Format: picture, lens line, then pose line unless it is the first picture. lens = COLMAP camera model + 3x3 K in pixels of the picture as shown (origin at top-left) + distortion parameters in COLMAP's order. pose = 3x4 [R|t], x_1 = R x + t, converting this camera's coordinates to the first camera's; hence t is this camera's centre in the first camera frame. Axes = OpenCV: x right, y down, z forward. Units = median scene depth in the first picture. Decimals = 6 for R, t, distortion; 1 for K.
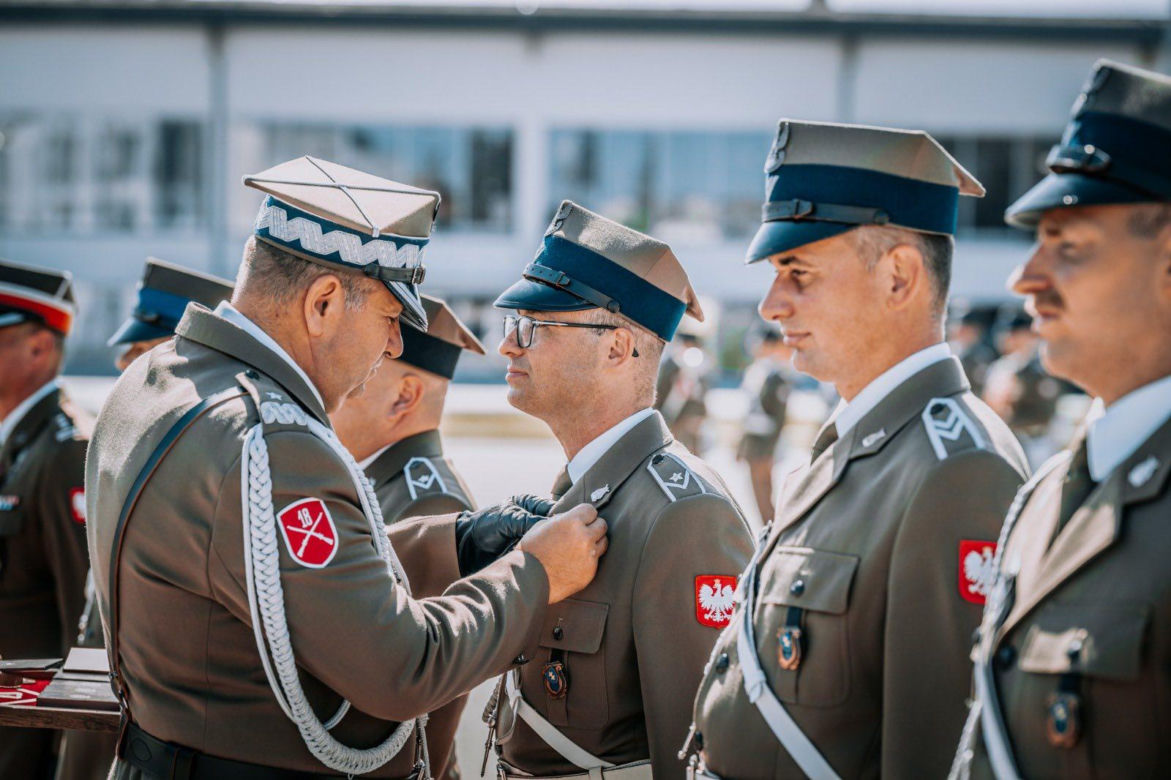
lens RADIAL K [[1419.1, 0, 585.5], [0, 1419.1, 390.0], [0, 0, 1]] dist [0.019340, -0.009813]
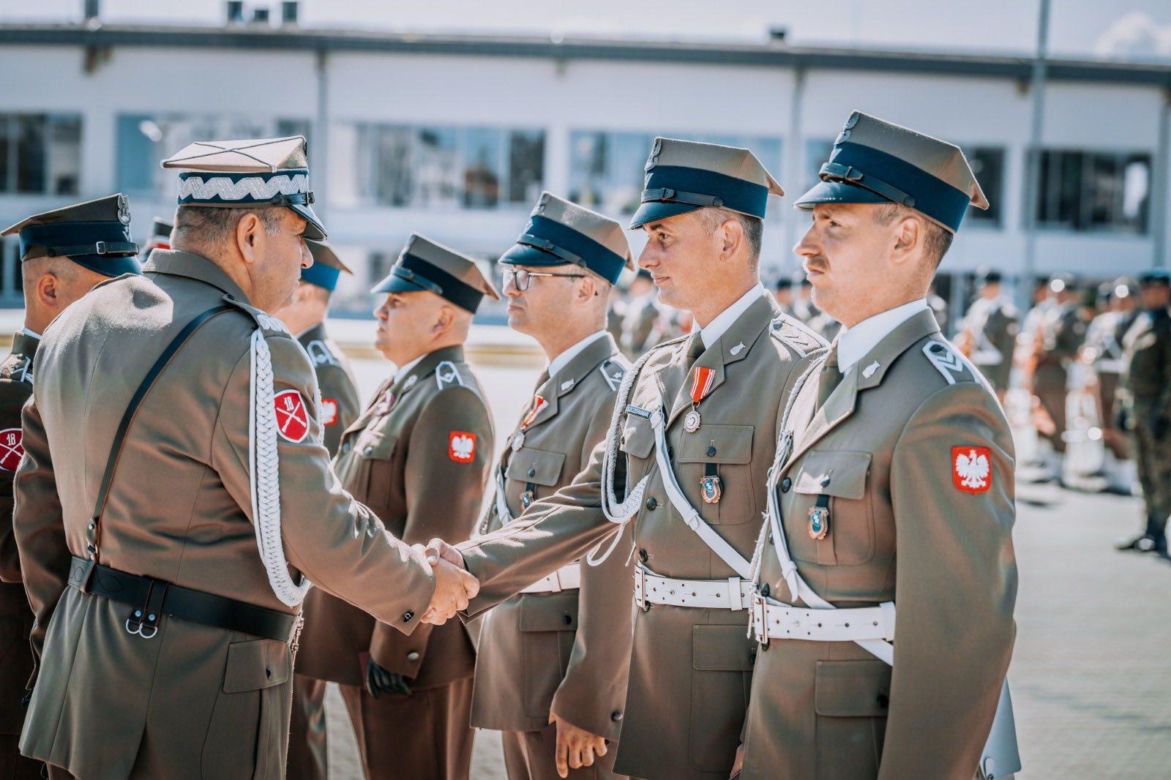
lens RADIAL K [[1419.1, 0, 585.5], [0, 1419.1, 390.0], [0, 0, 1]] dist [0.019340, -0.009813]
pose [[0.956433, -0.010574, 0.291759, -0.376767], [-0.012601, 0.996917, 0.077440, -0.036612], [-0.291678, -0.077743, 0.953352, -0.429664]]
